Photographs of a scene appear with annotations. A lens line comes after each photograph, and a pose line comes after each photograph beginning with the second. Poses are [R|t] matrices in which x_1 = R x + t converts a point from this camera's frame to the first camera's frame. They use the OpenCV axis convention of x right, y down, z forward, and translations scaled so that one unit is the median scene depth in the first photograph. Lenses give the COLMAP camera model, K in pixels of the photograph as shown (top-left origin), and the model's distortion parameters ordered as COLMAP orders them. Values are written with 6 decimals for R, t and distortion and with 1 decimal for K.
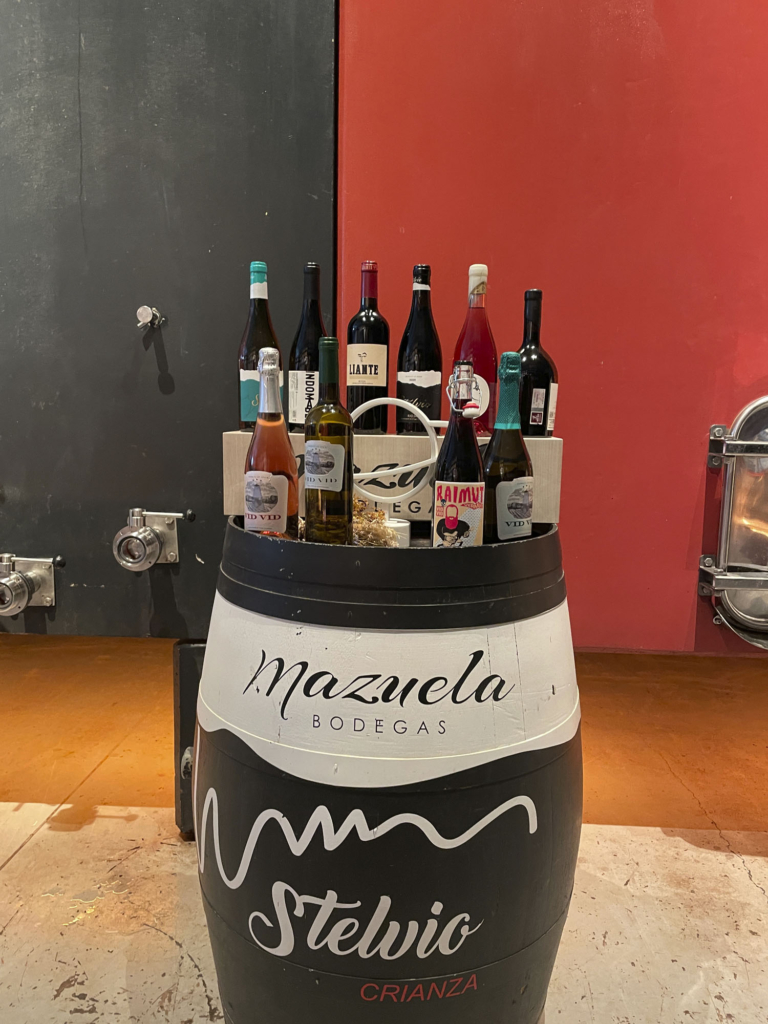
lens RADIAL K [[764.5, 0, 389.0], [0, 764.5, 522.5], [0, 0, 1]] dist [0.032043, -0.038507]
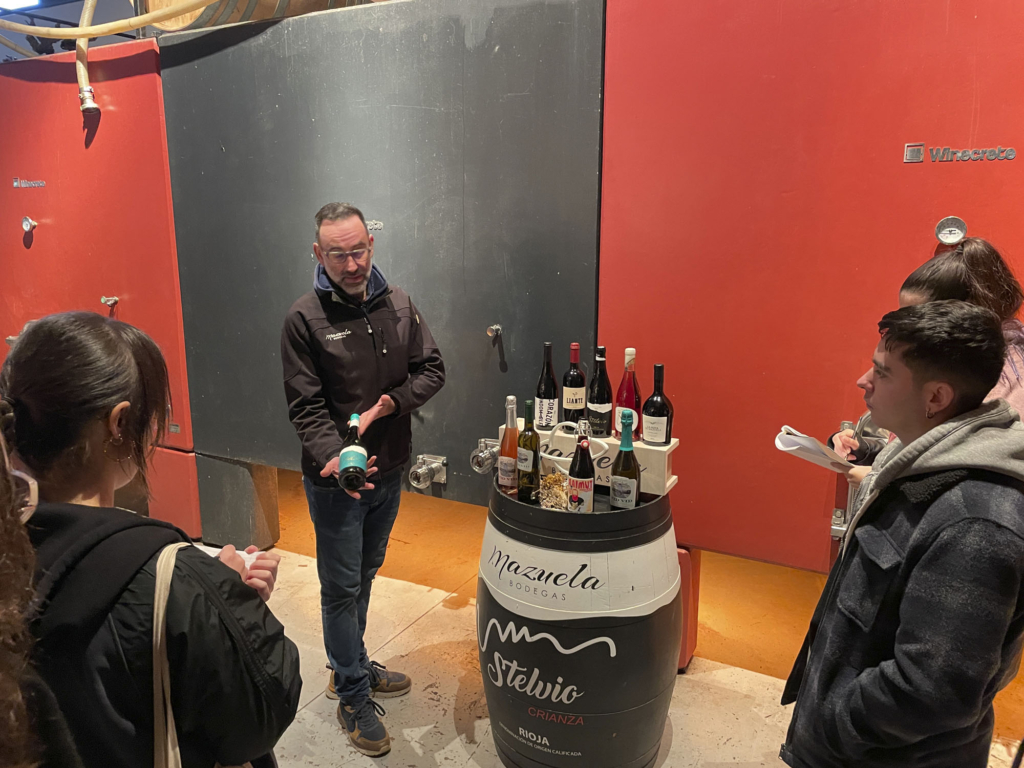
lens RADIAL K [[764.5, 0, 517.2], [0, 764.5, 377.4], [0, 0, 1]] dist [0.032043, -0.038507]
pose [[0.905257, 0.067172, -0.419521, 0.777366], [-0.043965, 0.996932, 0.064756, -0.456235], [0.422584, -0.040177, 0.905433, -0.921081]]
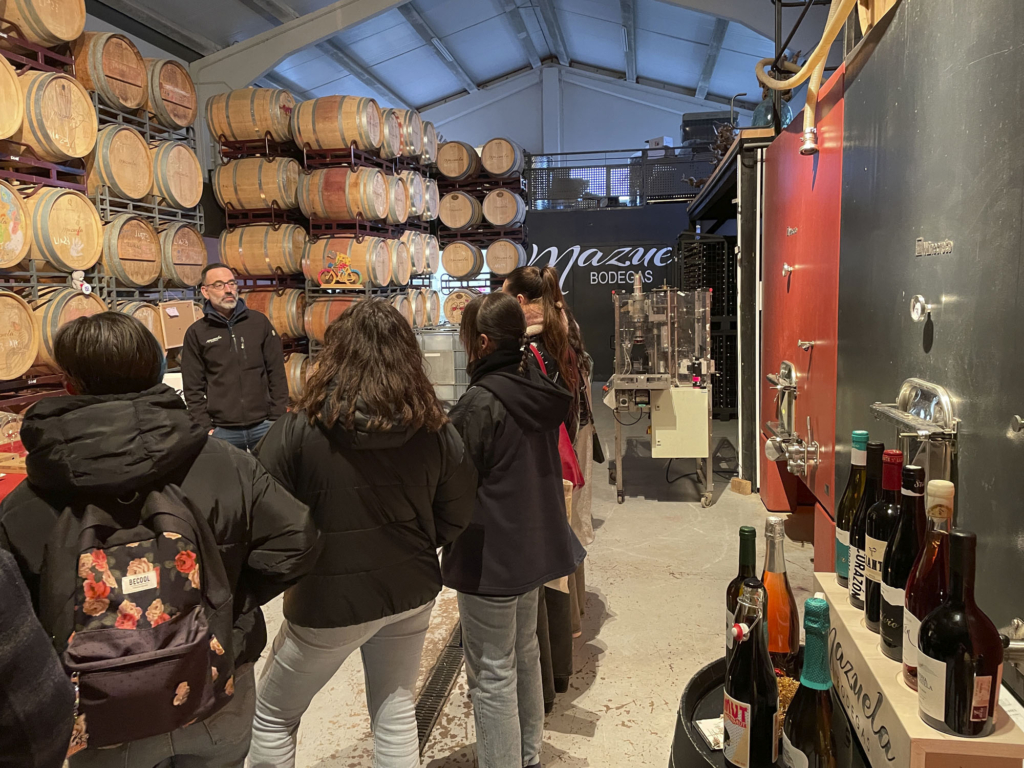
lens RADIAL K [[764.5, 0, 510.4], [0, 764.5, 383.3], [0, 0, 1]] dist [0.032043, -0.038507]
pose [[-0.141288, 0.099736, -0.984932, 1.186228], [-0.122671, 0.985480, 0.117388, -0.572130], [0.982339, 0.137408, -0.127002, 0.801692]]
